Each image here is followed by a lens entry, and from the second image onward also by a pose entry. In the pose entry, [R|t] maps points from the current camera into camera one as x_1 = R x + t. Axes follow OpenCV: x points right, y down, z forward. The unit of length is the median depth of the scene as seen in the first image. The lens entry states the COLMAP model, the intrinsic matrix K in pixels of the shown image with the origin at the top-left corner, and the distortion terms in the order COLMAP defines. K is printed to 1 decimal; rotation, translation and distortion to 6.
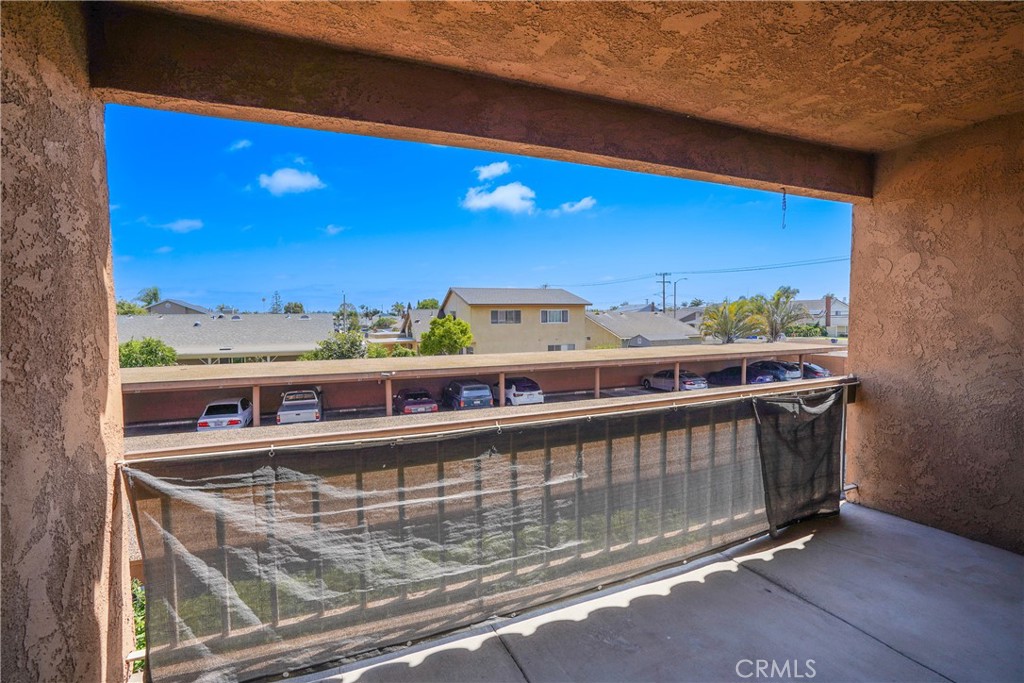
lens RADIAL K [[475.6, 0, 512.0], [0, 475.6, 341.5], [0, 0, 1]] dist [-0.045729, 0.001396]
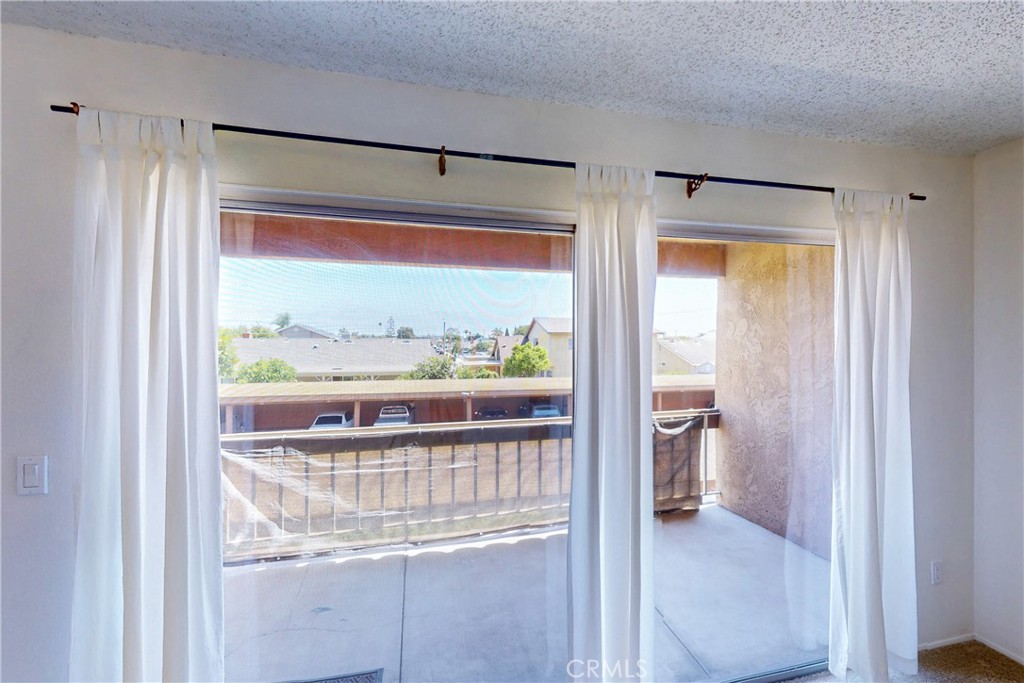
lens RADIAL K [[454.3, 0, 550.6], [0, 454.3, 344.2], [0, 0, 1]] dist [0.001687, 0.000493]
pose [[0.990419, 0.012081, -0.137563, 0.082515], [-0.017900, 0.998993, -0.041139, -0.008745], [0.136928, 0.043207, 0.989638, -0.069297]]
